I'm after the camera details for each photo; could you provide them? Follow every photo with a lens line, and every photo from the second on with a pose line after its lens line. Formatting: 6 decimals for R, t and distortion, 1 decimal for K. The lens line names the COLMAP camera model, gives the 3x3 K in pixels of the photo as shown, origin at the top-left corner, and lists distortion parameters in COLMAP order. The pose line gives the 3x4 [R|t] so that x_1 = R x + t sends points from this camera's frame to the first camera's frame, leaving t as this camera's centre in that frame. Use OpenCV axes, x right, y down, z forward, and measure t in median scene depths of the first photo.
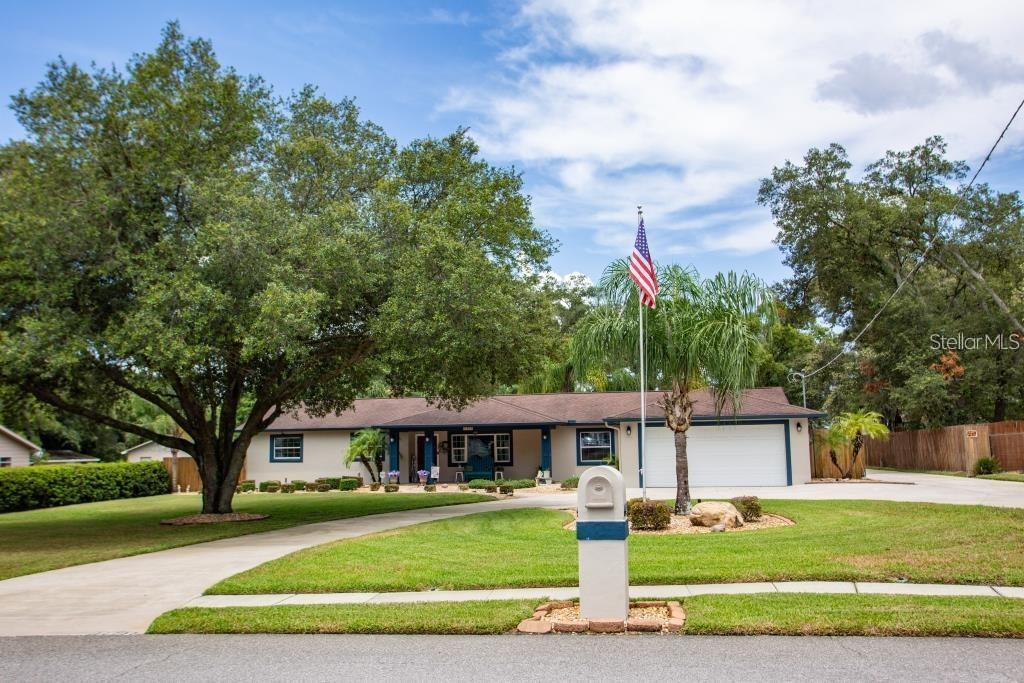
lens RADIAL K [[863.0, 0, 512.0], [0, 863.0, 341.5], [0, 0, 1]] dist [-0.032341, 0.115199]
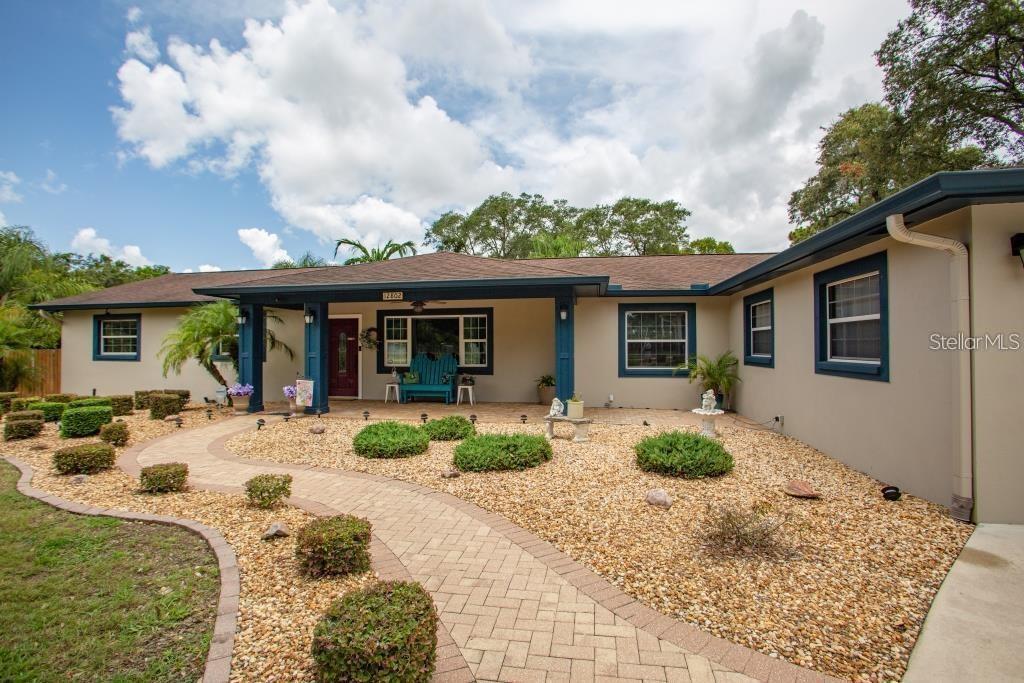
lens RADIAL K [[499.8, 0, 512.0], [0, 499.8, 341.5], [0, 0, 1]] dist [-0.011104, -0.001480]
pose [[0.999757, 0.016124, 0.015014, 0.008953], [-0.017650, 0.994017, 0.107794, 0.097275], [-0.013186, -0.108033, 0.994060, 0.747849]]
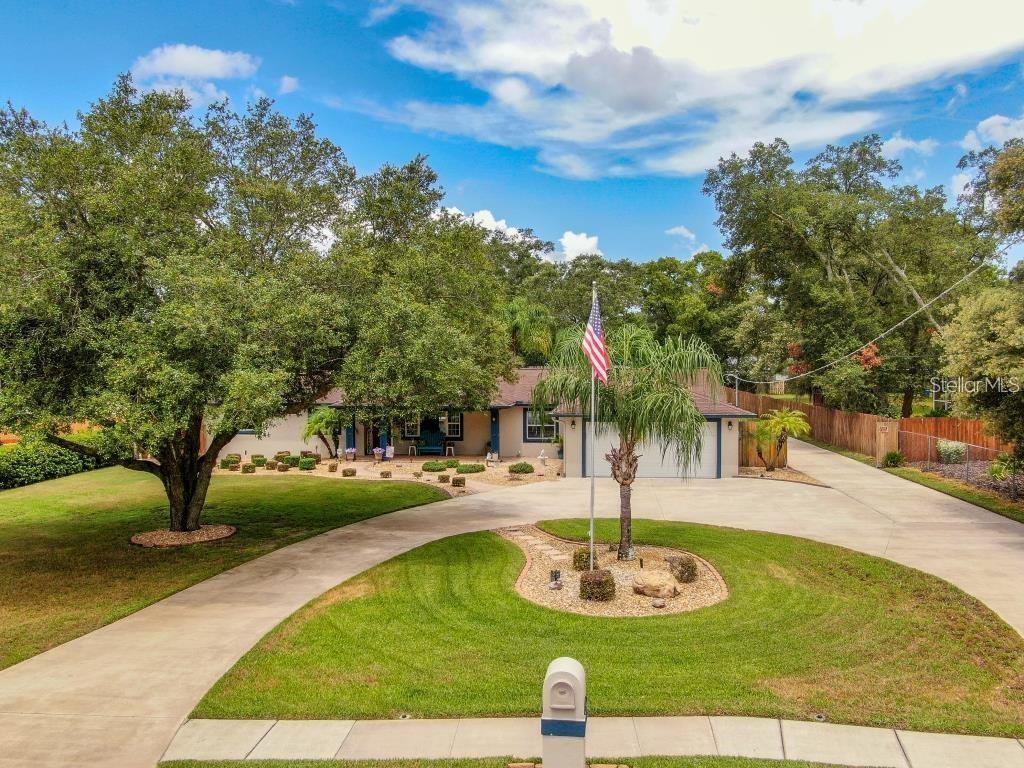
lens RADIAL K [[821.9, 0, 512.0], [0, 821.9, 384.0], [0, 0, 1]] dist [0.004566, 0.006973]
pose [[0.997694, 0.011392, 0.066917, -0.007983], [-0.020853, 0.989585, 0.142434, -0.076380], [-0.064597, -0.143501, 0.987540, 0.004415]]
